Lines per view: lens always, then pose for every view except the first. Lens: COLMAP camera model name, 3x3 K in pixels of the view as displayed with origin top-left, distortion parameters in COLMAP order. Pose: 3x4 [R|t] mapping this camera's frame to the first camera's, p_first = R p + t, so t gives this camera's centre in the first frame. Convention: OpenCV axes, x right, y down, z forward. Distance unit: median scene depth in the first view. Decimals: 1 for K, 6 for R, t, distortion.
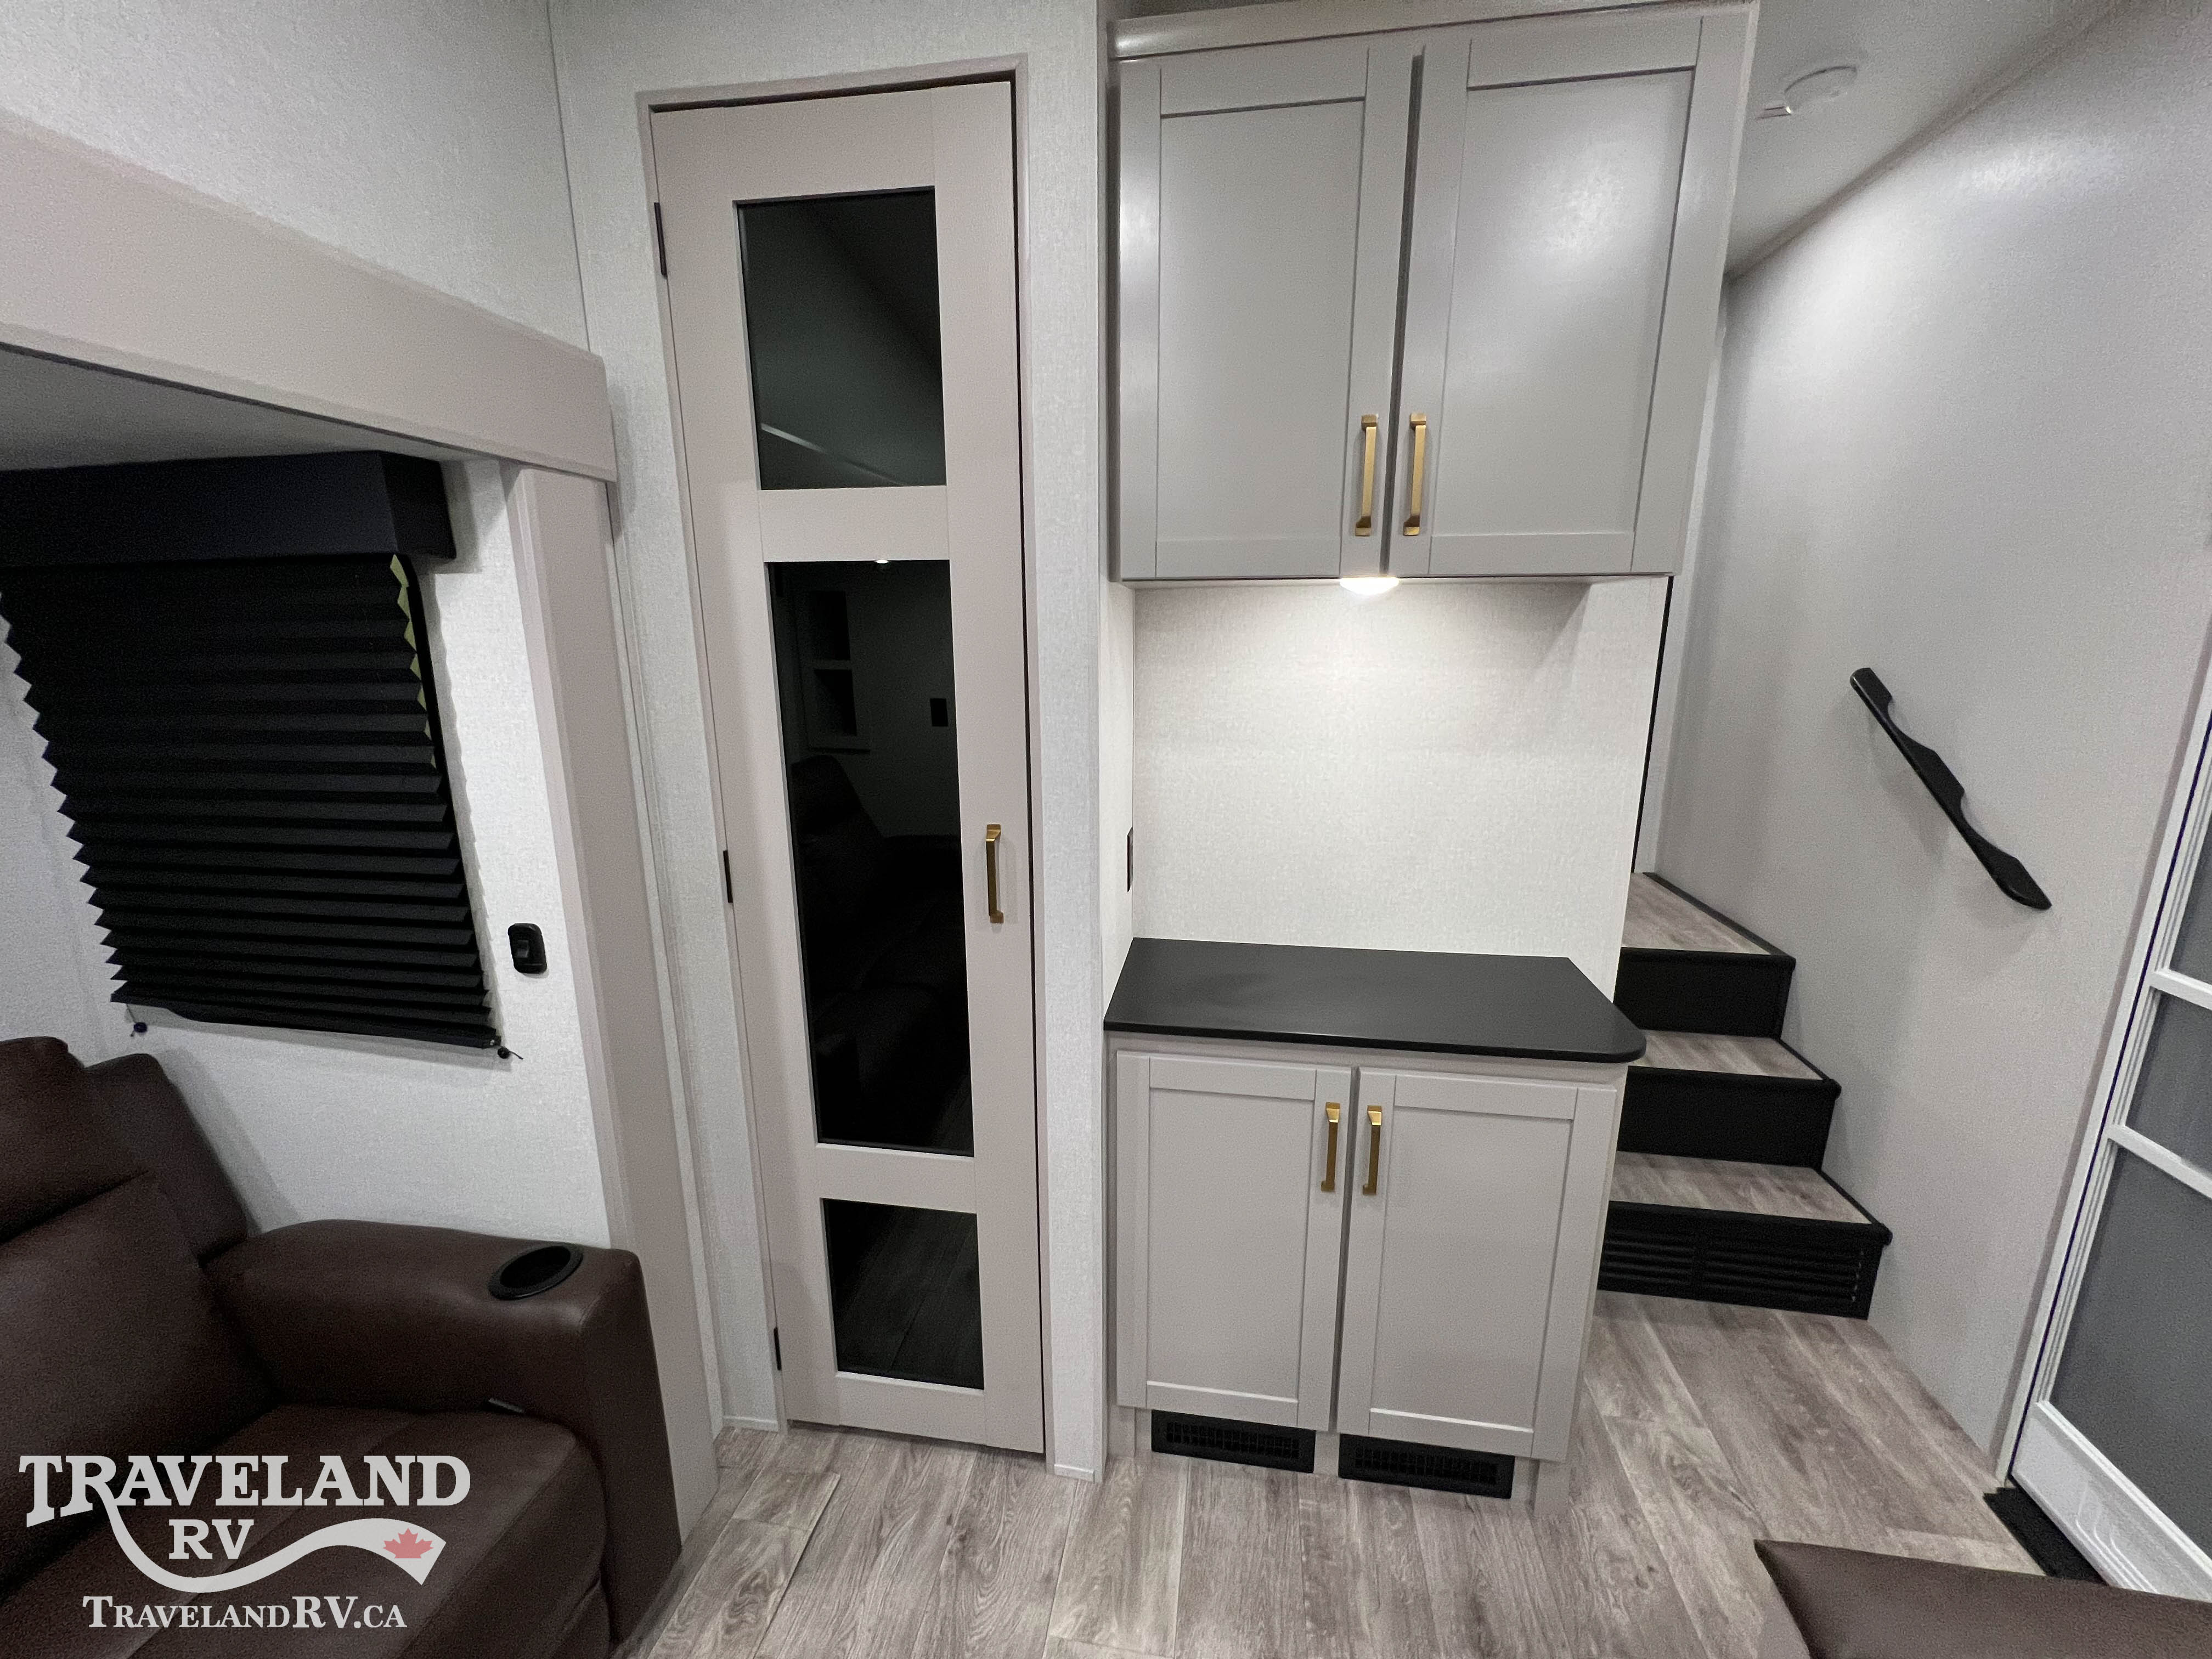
lens RADIAL K [[888.3, 0, 1093.3], [0, 888.3, 826.5], [0, 0, 1]] dist [-0.000260, 0.000598]
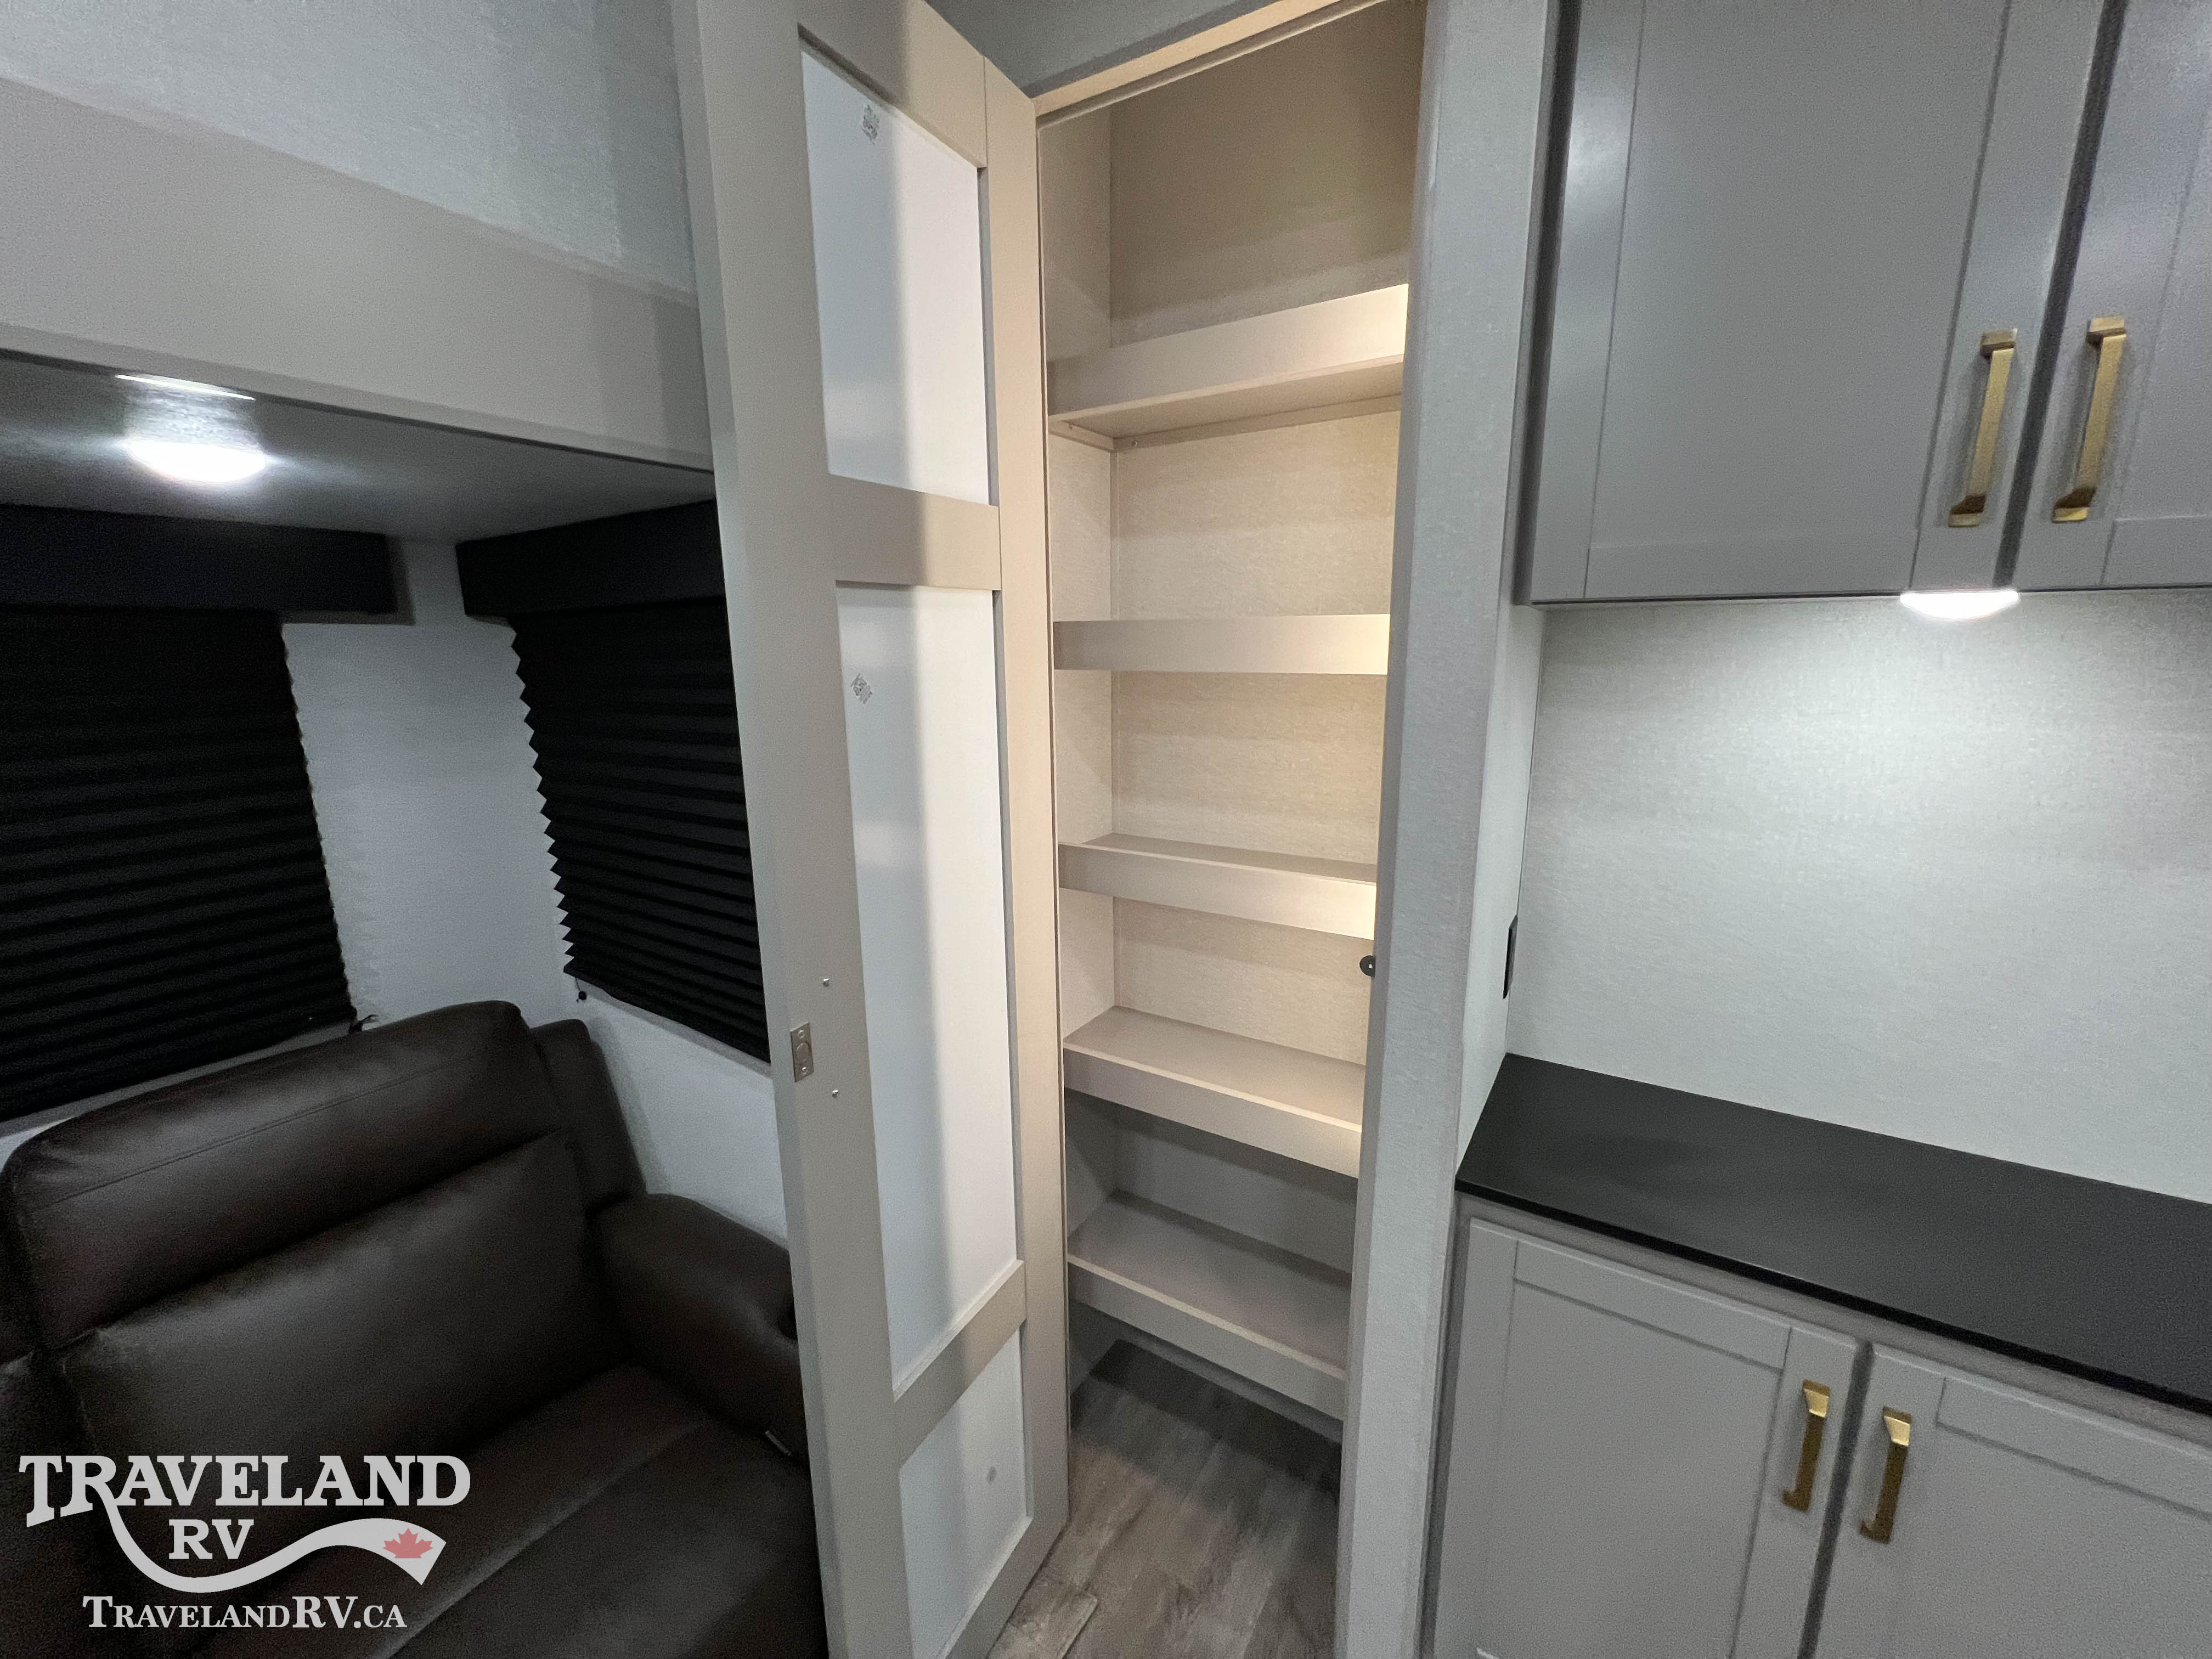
lens RADIAL K [[888.3, 0, 1095.5], [0, 888.3, 830.6], [0, 0, 1]] dist [-0.000260, 0.000598]
pose [[0.918589, 0.078666, -0.387305, -0.000331], [-0.083940, 0.996465, 0.003309, -0.056569], [0.386197, 0.029470, 0.921946, 0.168804]]
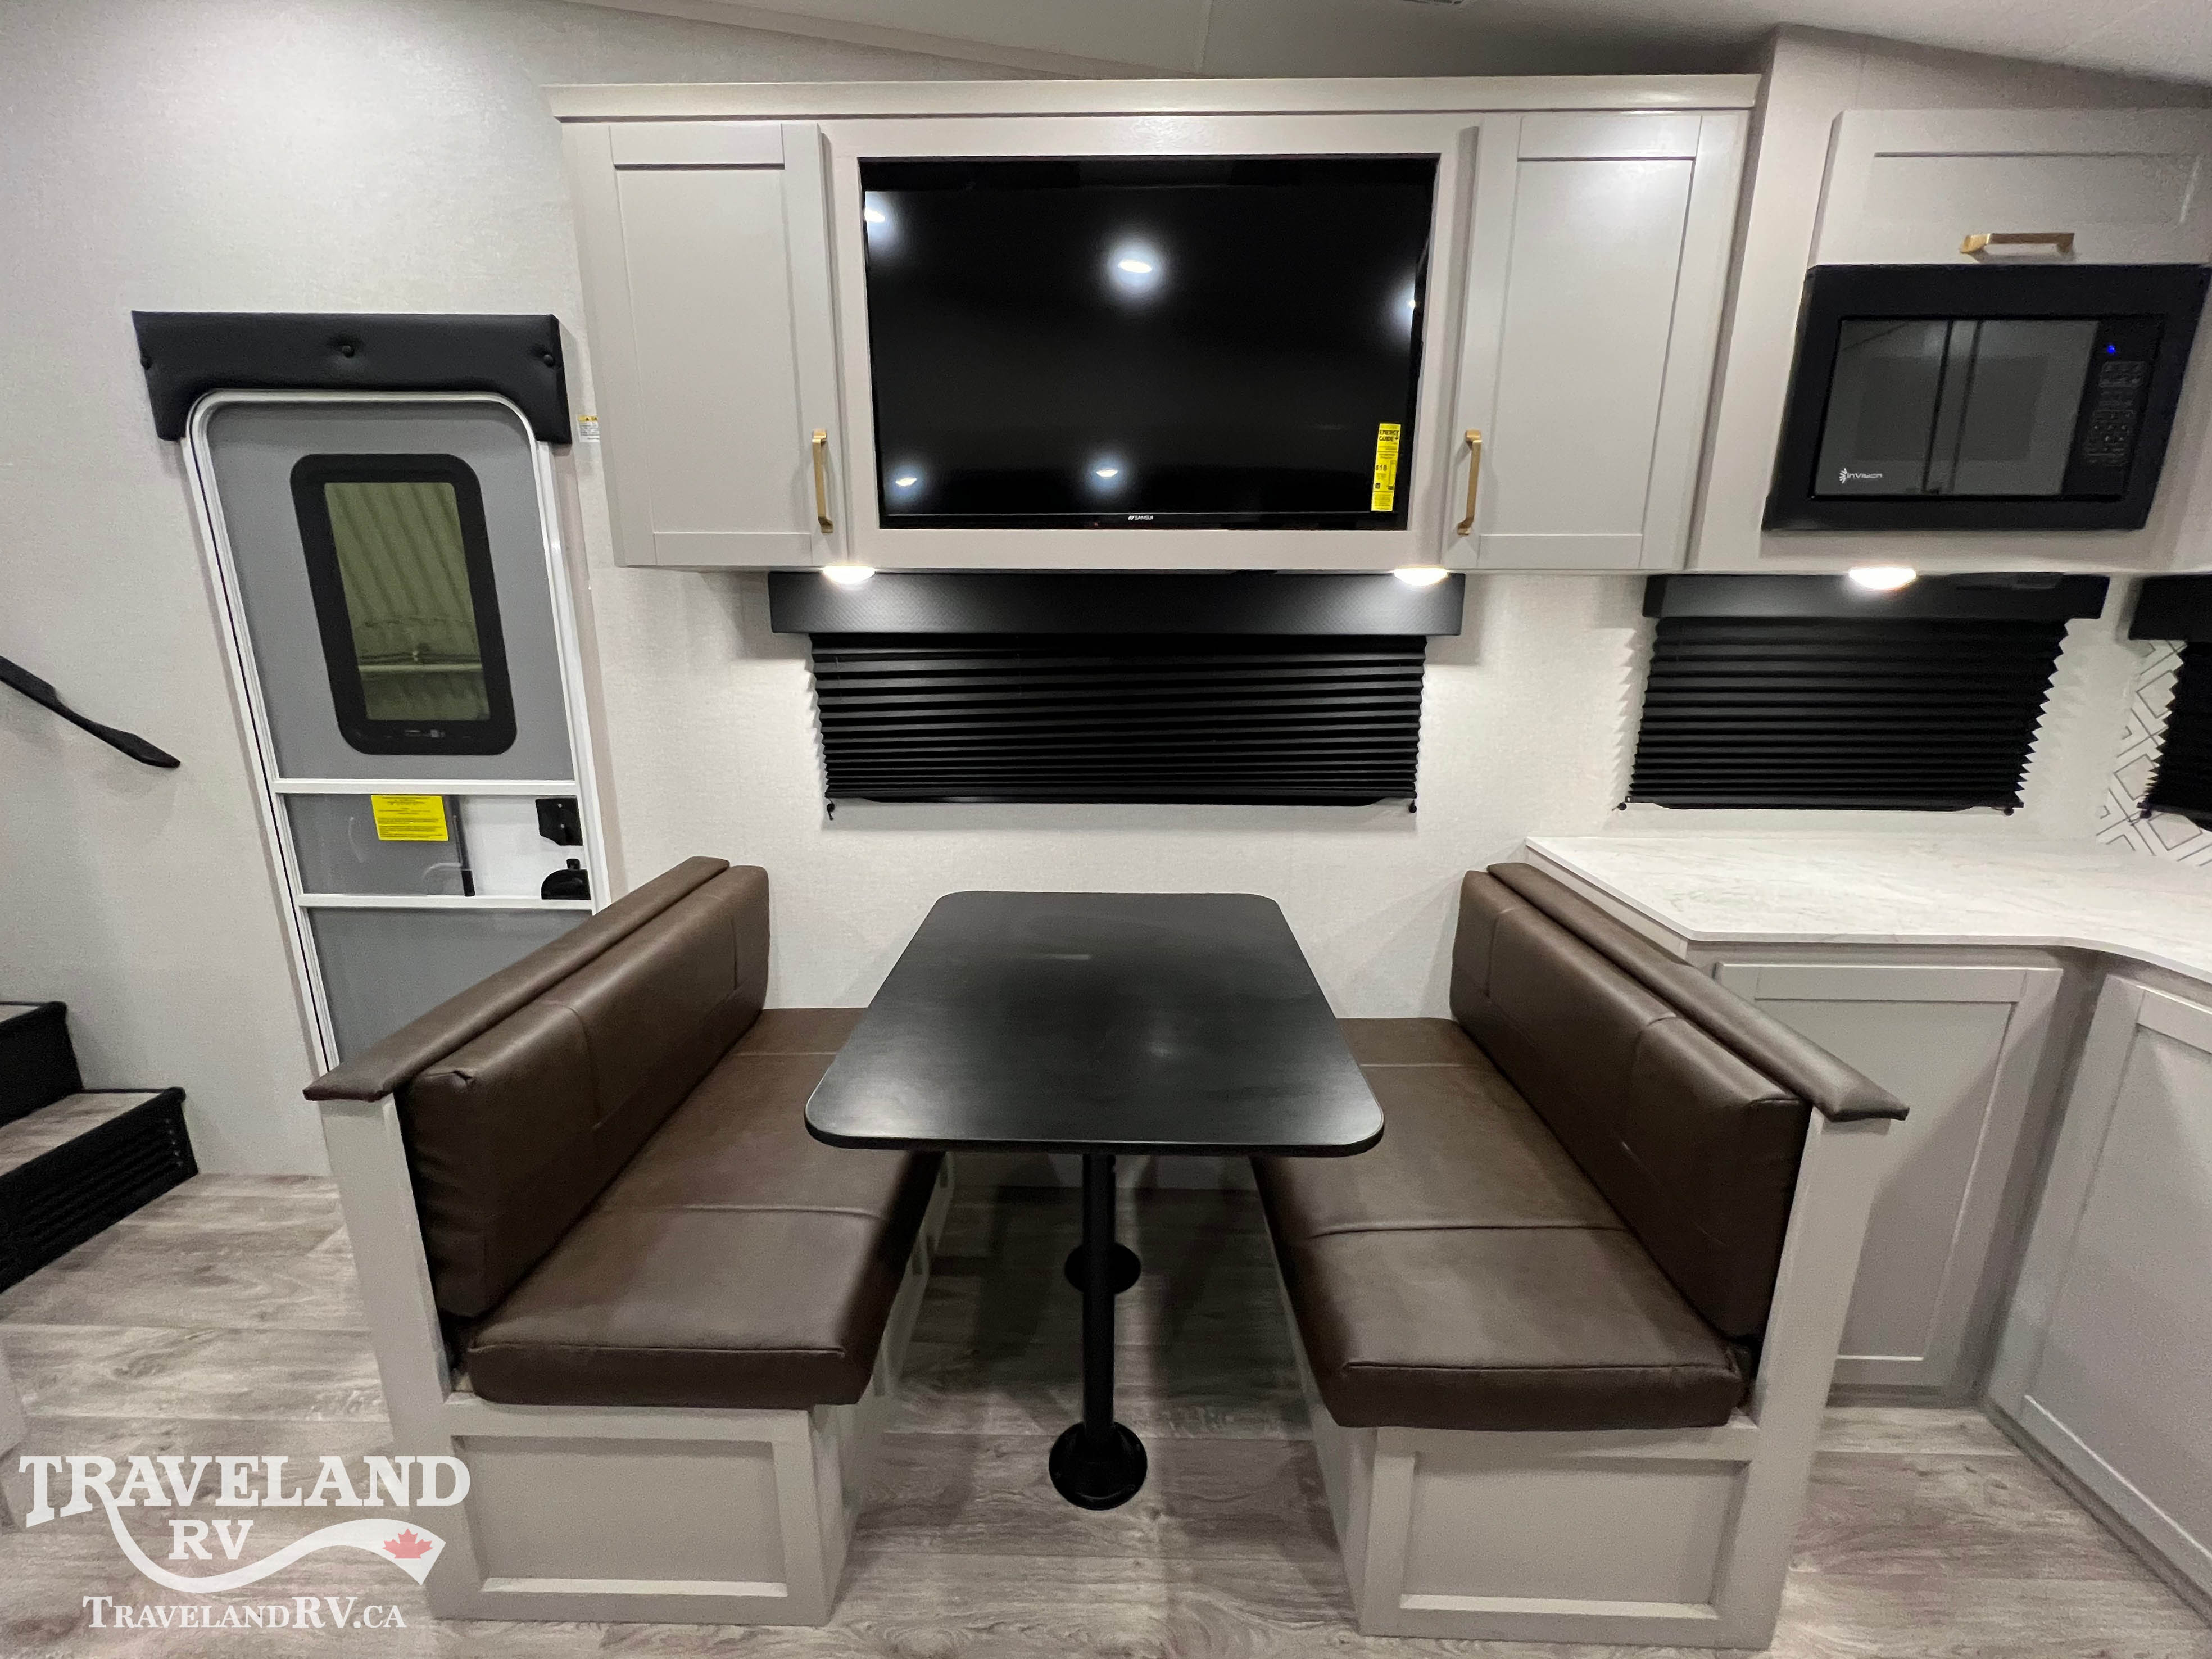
lens RADIAL K [[888.3, 0, 1111.7], [0, 888.3, 824.2], [0, 0, 1]] dist [-0.000260, 0.000598]
pose [[-0.150863, -0.229668, 0.961506, -0.380593], [0.209516, 0.943113, 0.258148, 0.135045], [-0.966097, 0.240396, -0.094161, -0.143386]]
